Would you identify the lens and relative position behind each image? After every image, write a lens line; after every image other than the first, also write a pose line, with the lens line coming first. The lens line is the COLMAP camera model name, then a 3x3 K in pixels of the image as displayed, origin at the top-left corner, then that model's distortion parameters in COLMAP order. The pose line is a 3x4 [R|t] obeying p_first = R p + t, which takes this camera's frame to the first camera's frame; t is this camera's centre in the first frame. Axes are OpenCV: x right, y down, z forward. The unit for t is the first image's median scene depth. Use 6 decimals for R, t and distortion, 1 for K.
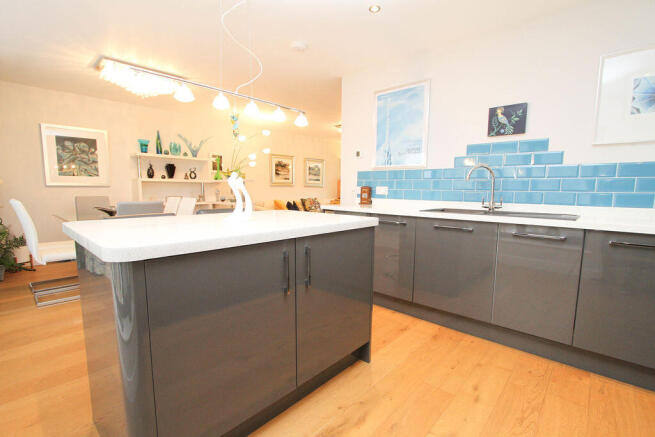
lens RADIAL K [[300.7, 0, 327.2], [0, 300.7, 221.2], [0, 0, 1]] dist [-0.015833, 0.000317]
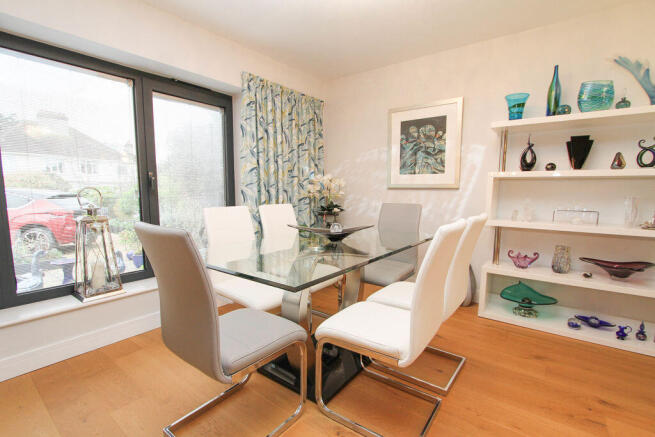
lens RADIAL K [[300.7, 0, 327.3], [0, 300.7, 219.6], [0, 0, 1]] dist [-0.015833, 0.000317]
pose [[0.092218, 0.085182, -0.992089, -0.139886], [-0.109280, 0.991182, 0.074946, -0.072318], [0.989724, 0.101504, 0.100714, 0.697220]]
